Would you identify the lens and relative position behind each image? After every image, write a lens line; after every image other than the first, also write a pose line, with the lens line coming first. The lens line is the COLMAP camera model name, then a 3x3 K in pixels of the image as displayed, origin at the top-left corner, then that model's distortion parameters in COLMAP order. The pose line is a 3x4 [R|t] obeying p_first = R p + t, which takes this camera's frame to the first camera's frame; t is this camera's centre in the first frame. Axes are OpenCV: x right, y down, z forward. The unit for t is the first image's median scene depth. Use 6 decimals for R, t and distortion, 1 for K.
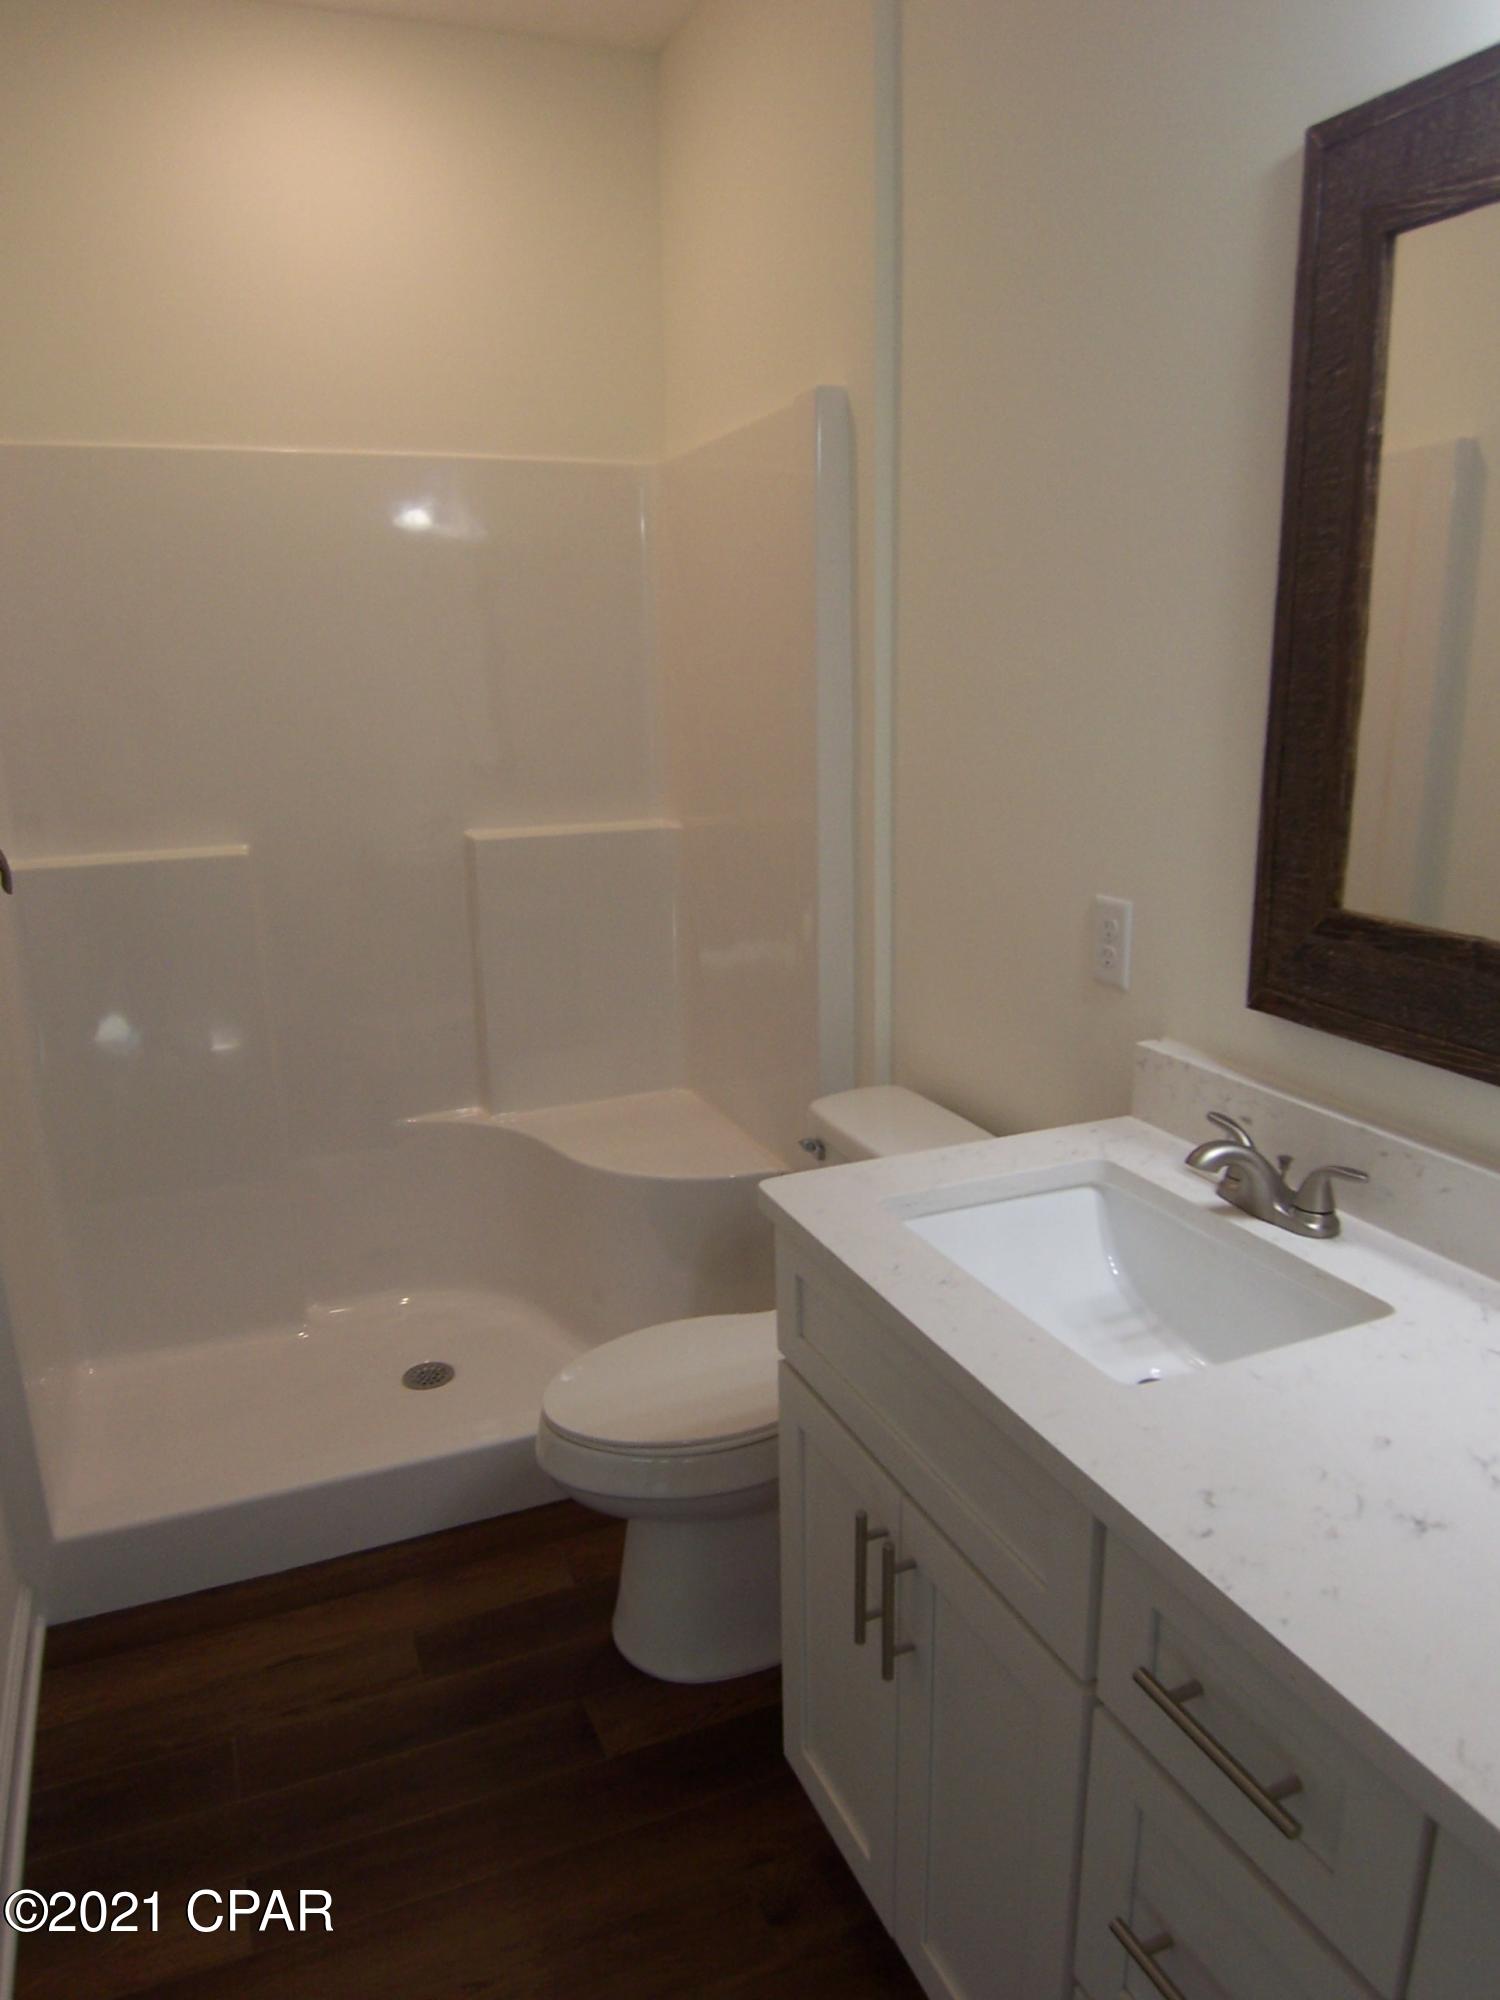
lens RADIAL K [[1331.7, 0, 750.0], [0, 1331.7, 1000.0], [0, 0, 1]] dist [0.000235, -0.066584]
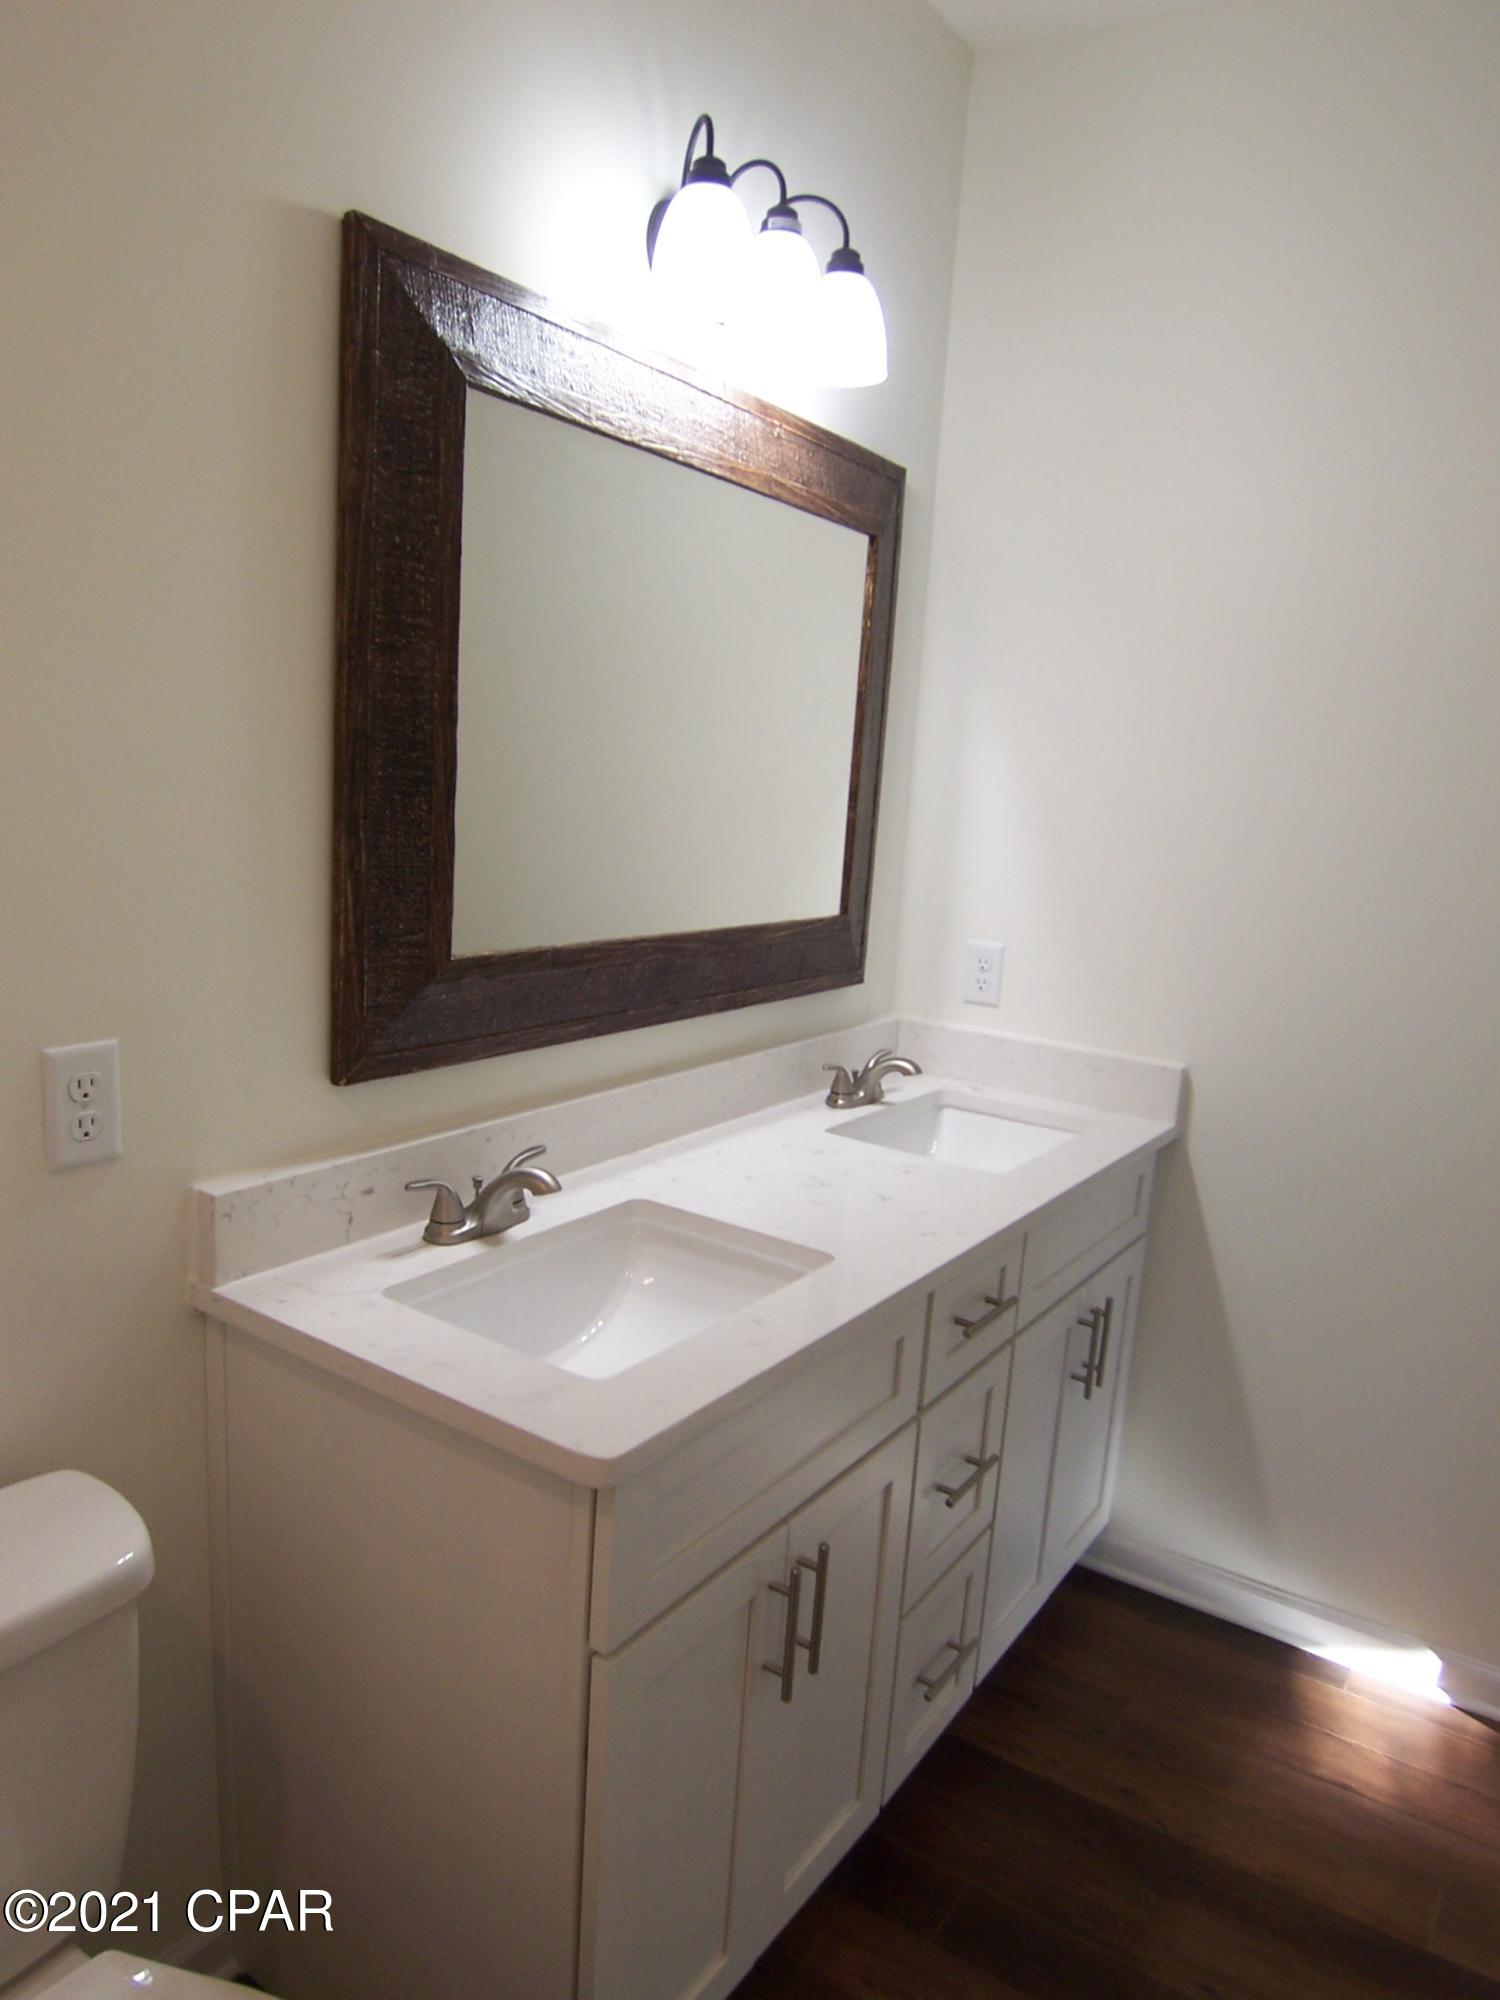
lens RADIAL K [[1331.7, 0, 750.0], [0, 1331.7, 1000.0], [0, 0, 1]] dist [0.000235, -0.066584]
pose [[-0.535772, -0.161851, 0.828706, -0.634295], [0.152623, 0.946727, 0.283575, -0.309692], [-0.830455, 0.278411, -0.482527, 1.308406]]
